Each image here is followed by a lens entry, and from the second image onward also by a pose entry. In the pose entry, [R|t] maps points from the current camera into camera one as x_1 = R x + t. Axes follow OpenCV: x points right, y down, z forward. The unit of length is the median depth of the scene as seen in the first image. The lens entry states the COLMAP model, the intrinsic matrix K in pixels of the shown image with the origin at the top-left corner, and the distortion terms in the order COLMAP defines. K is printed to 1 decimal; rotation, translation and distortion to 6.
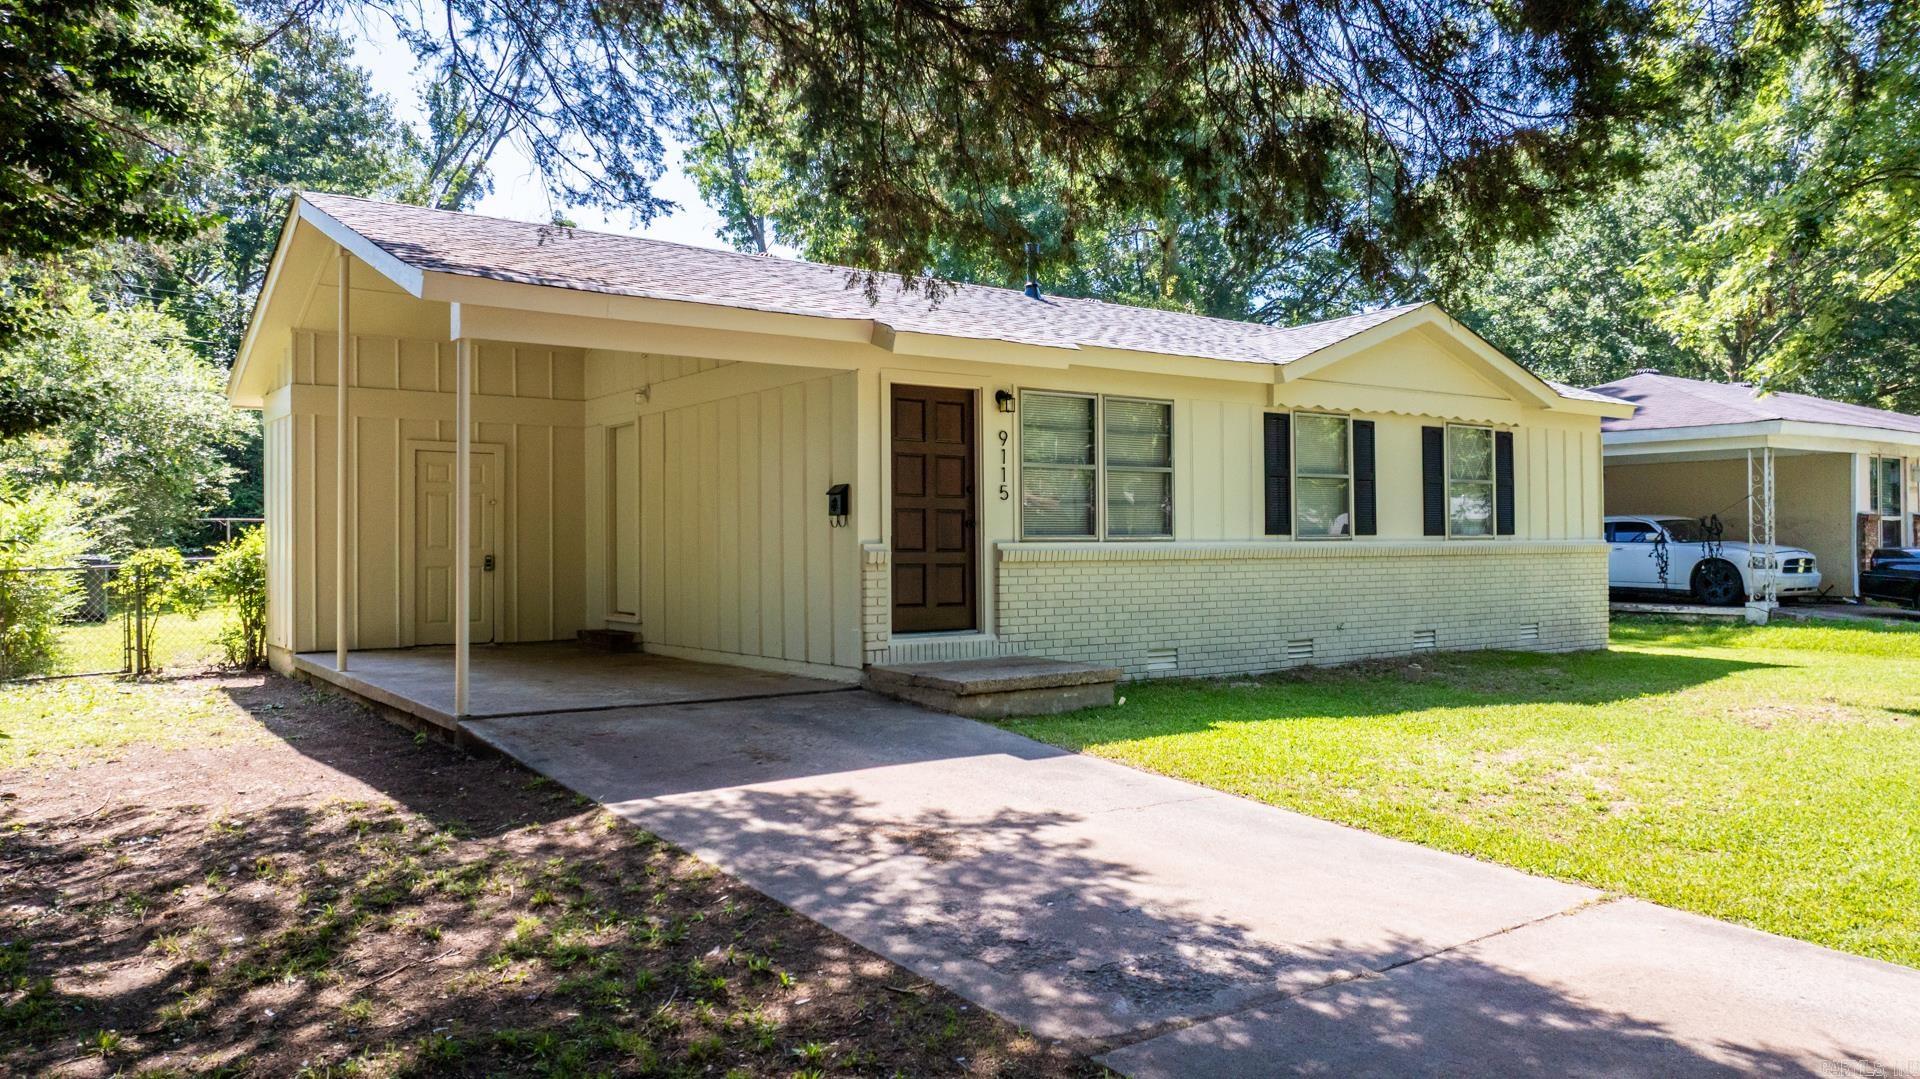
lens RADIAL K [[1358.5, 0, 956.2], [0, 1358.5, 532.3], [0, 0, 1]] dist [-0.045639, 0.052317]
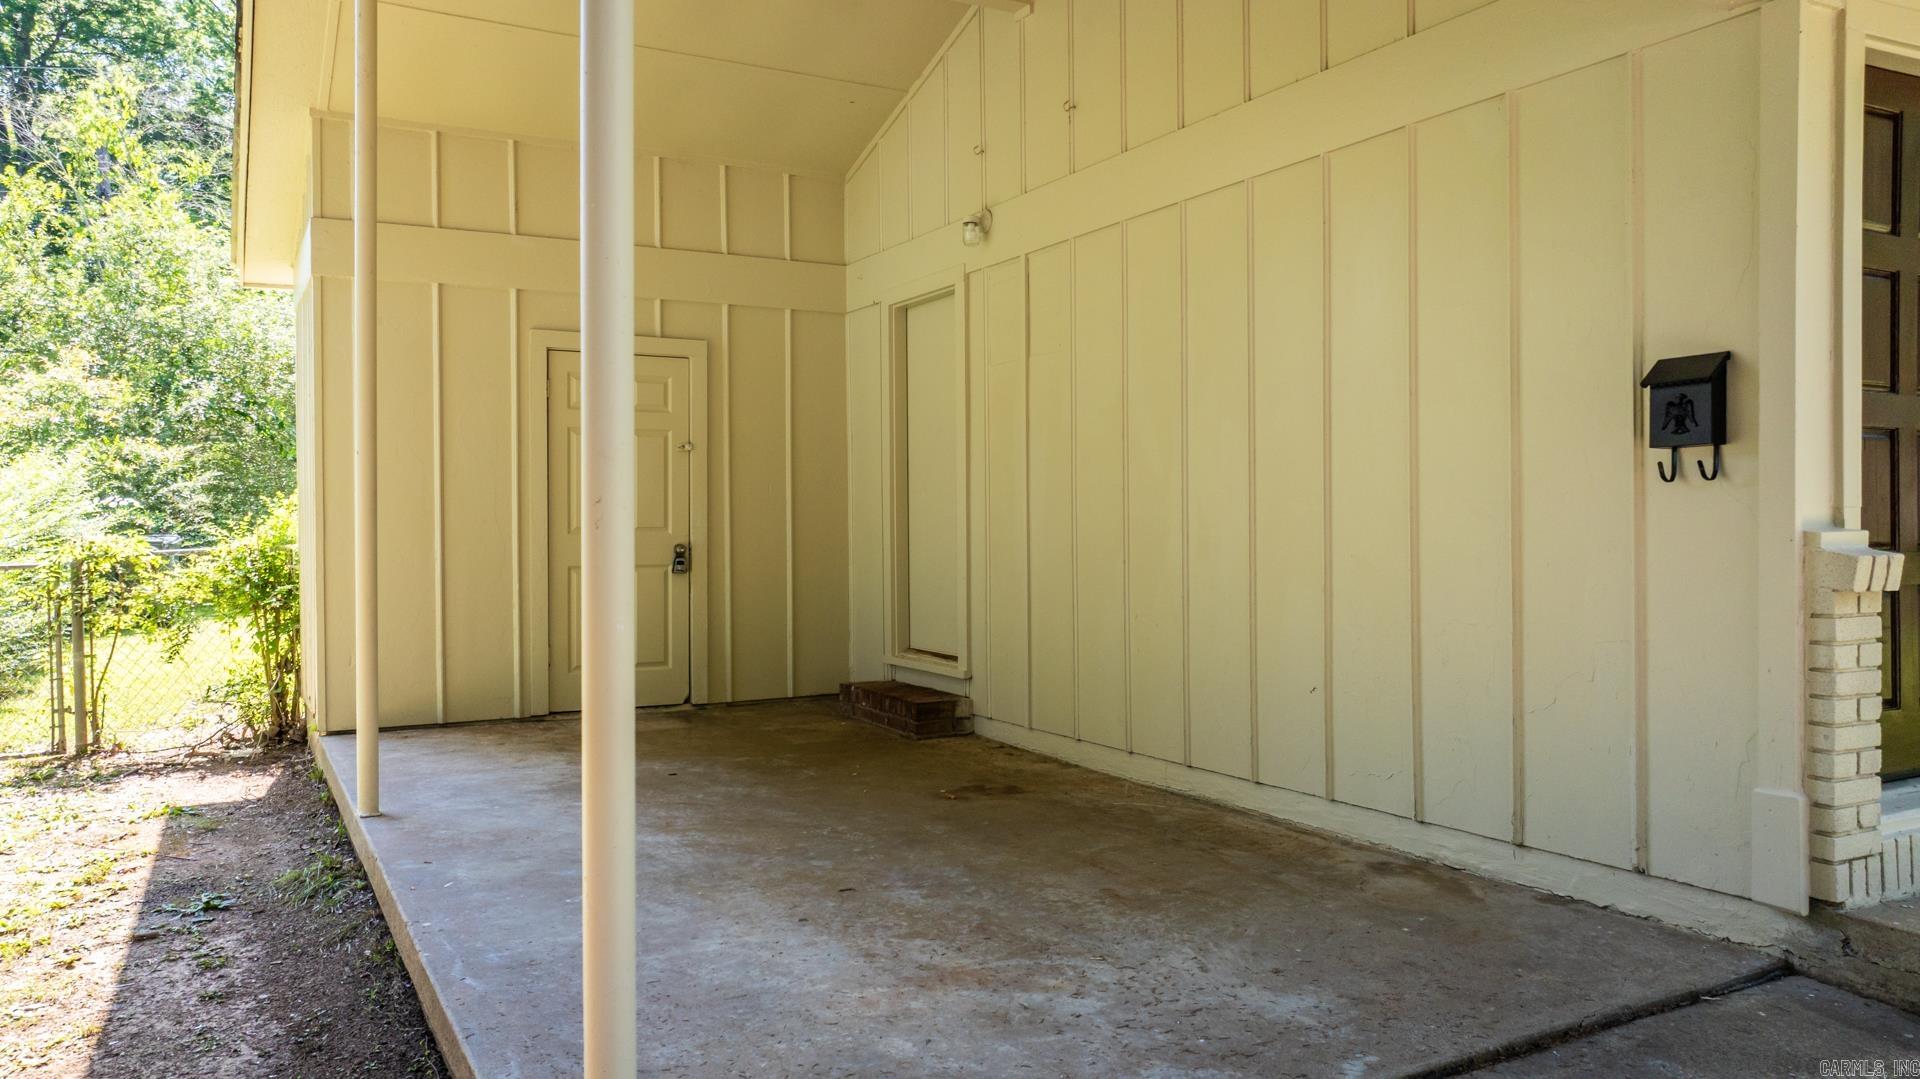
lens RADIAL K [[1358.5, 0, 961.7], [0, 1358.5, 533.5], [0, 0, 1]] dist [-0.045639, 0.052317]
pose [[0.992406, 0.000078, -0.123006, -0.174428], [0.002532, 0.999775, 0.021065, 0.001534], [0.122979, -0.021216, 0.992182, 0.495925]]
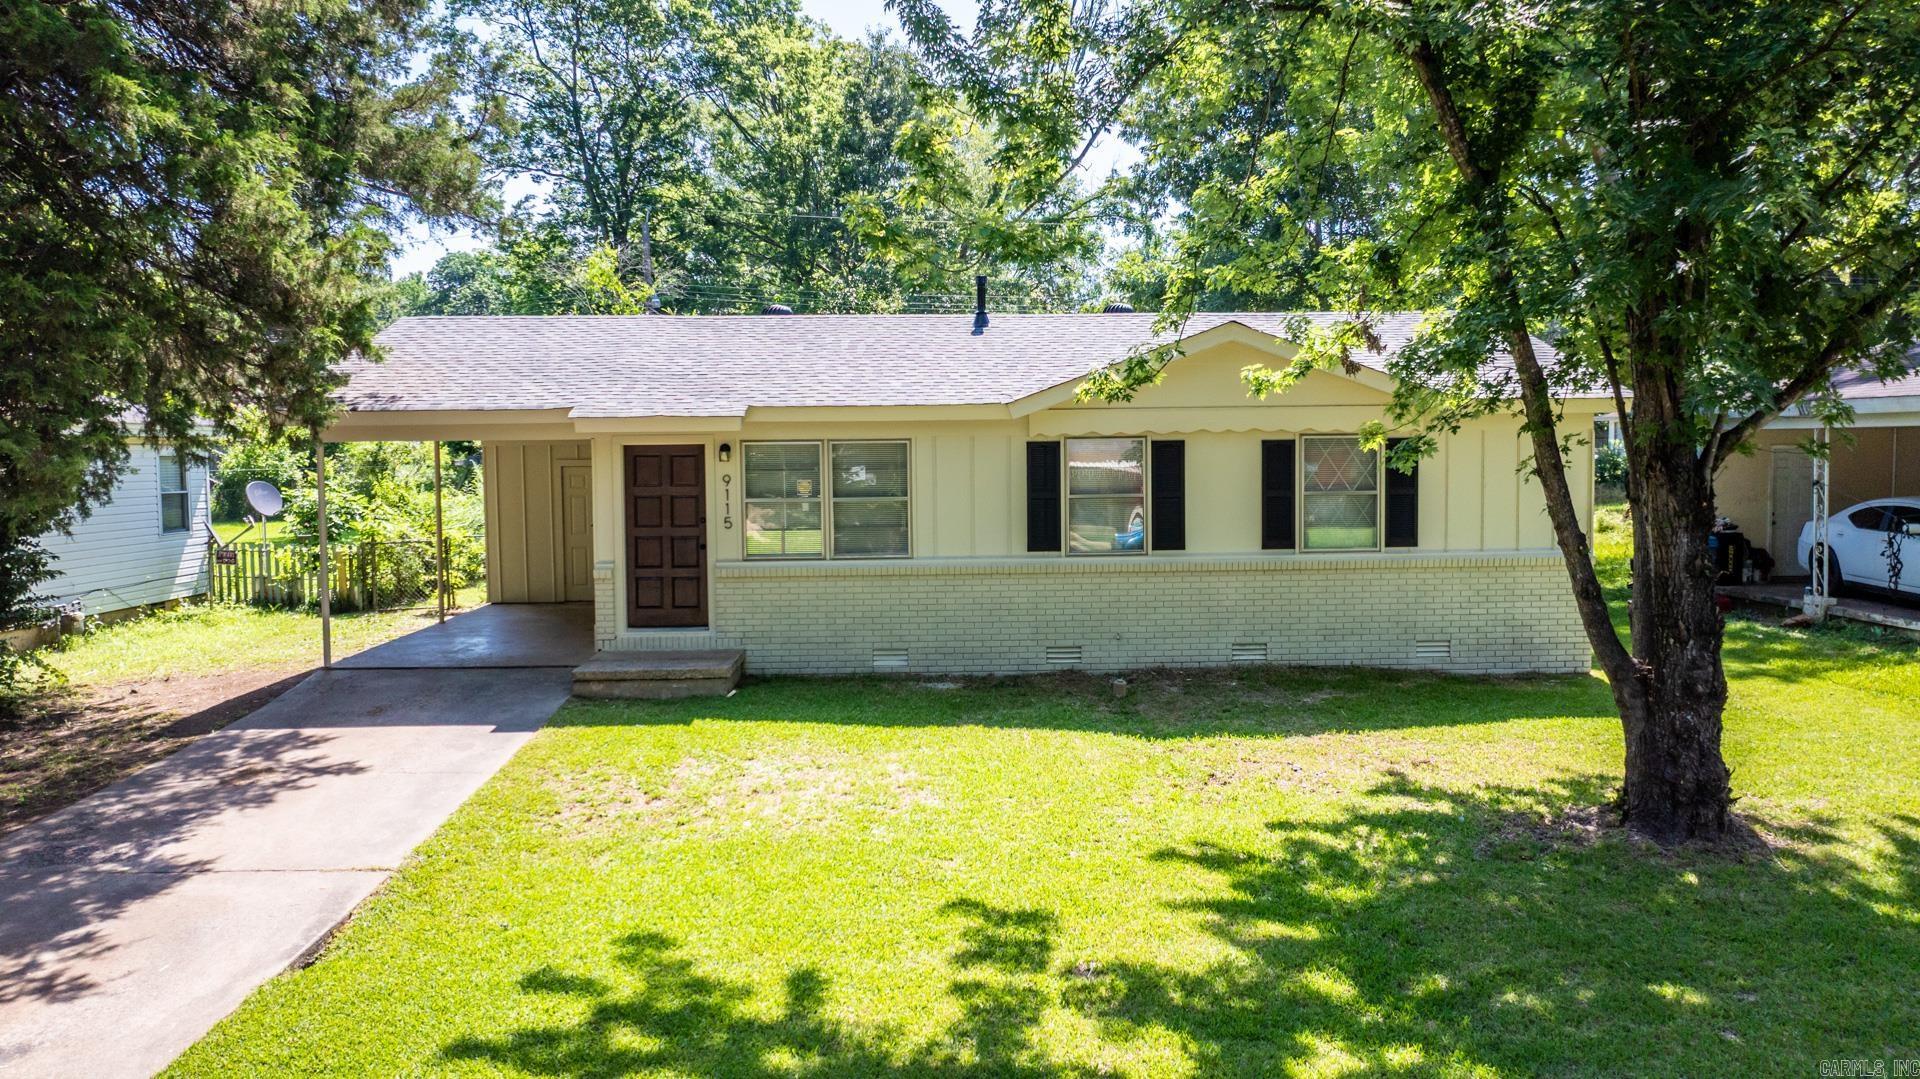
lens RADIAL K [[1358.5, 0, 954.8], [0, 1358.5, 539.3], [0, 0, 1]] dist [-0.045639, 0.052317]
pose [[0.826561, 0.033979, -0.561821, 0.779265], [0.010935, 0.997018, 0.076388, -0.091057], [0.562741, -0.069283, 0.823725, 0.043976]]
